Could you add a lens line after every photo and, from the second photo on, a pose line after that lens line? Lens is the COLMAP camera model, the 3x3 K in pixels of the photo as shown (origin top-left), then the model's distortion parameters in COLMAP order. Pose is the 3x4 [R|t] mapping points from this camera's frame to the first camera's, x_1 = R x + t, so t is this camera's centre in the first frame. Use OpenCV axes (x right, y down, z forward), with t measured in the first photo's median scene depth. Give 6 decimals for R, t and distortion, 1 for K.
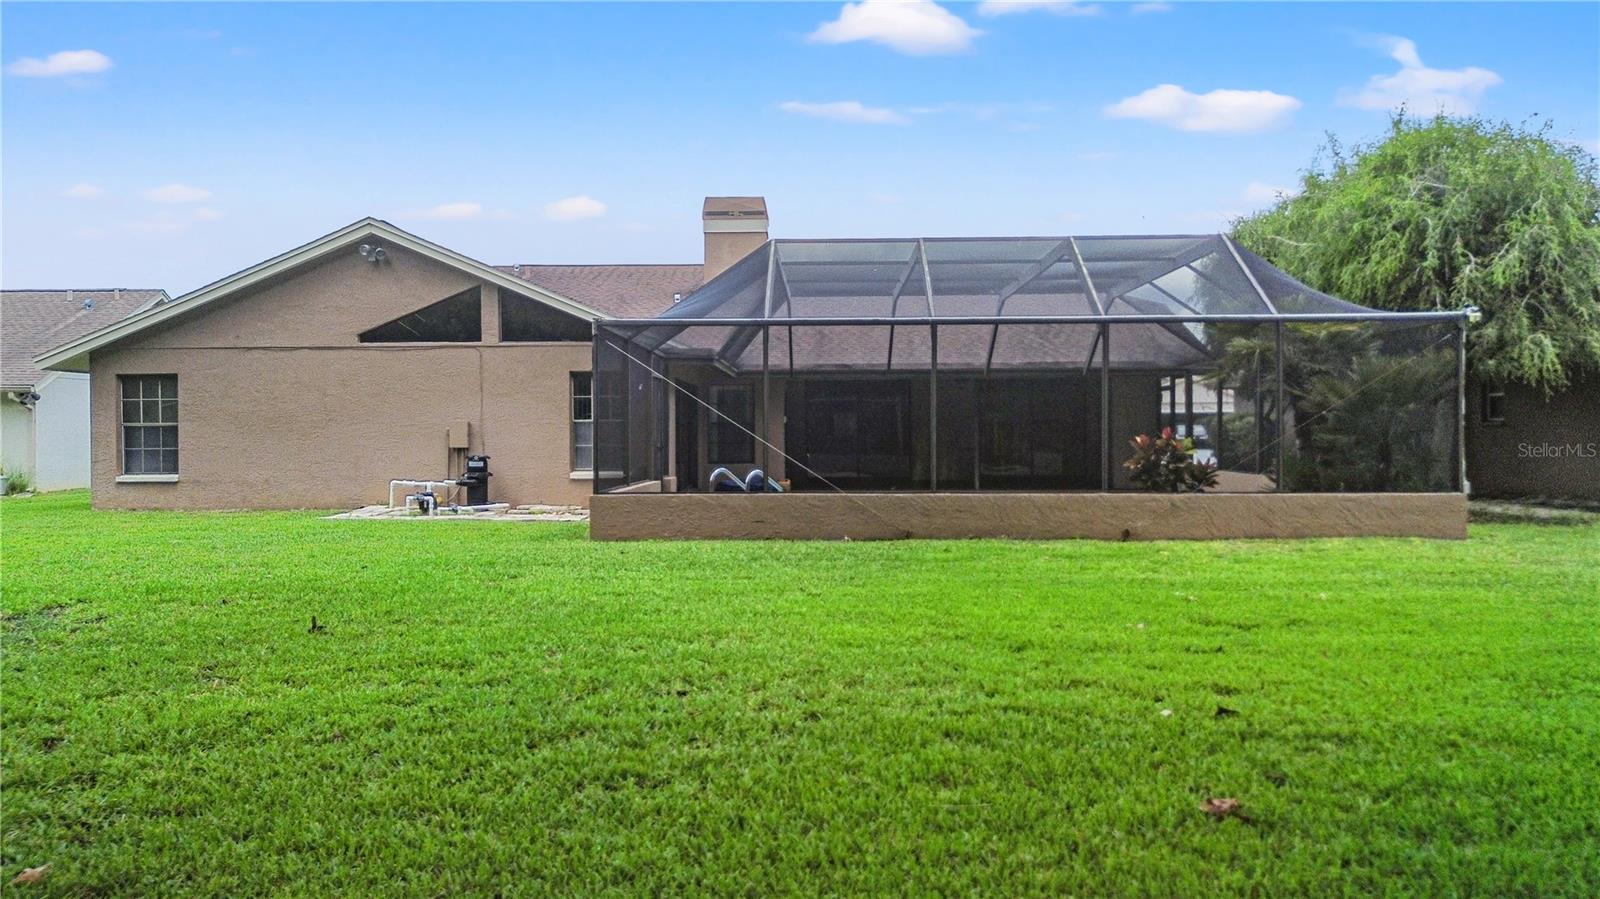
lens RADIAL K [[1100.5, 0, 800.0], [0, 1100.5, 449.5], [0, 0, 1]] dist [0.006978, -0.002282]
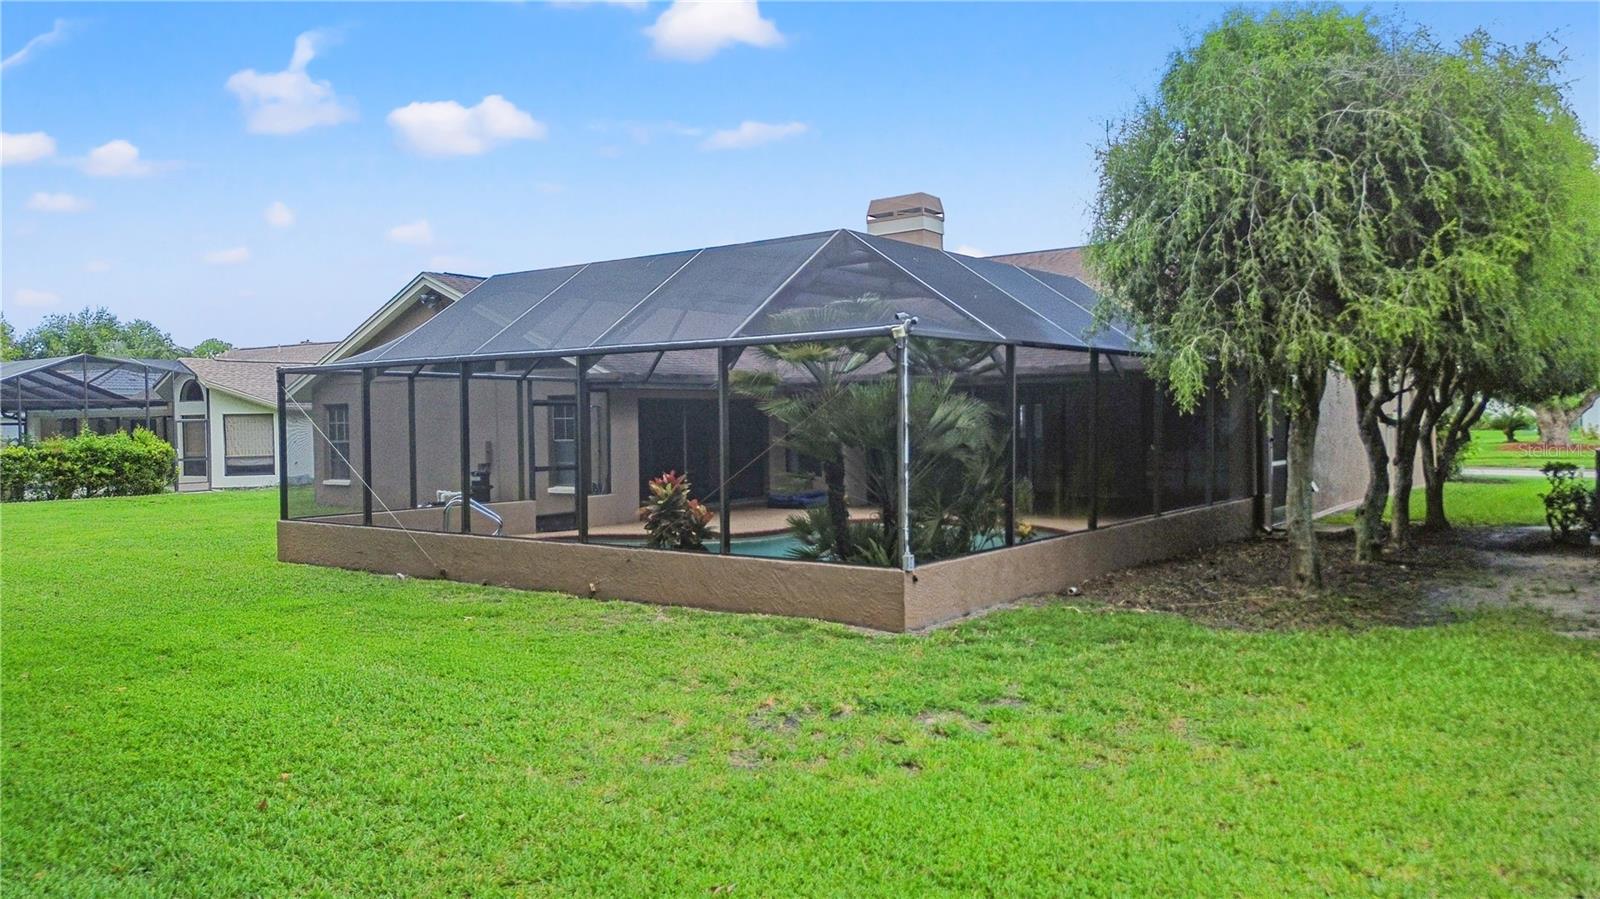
lens RADIAL K [[1100.5, 0, 800.0], [0, 1100.5, 449.5], [0, 0, 1]] dist [0.006978, -0.002282]
pose [[0.860091, 0.005972, -0.510106, 0.556692], [0.006945, 0.999702, 0.023414, -0.040148], [0.510093, -0.023680, 0.859793, 0.149897]]
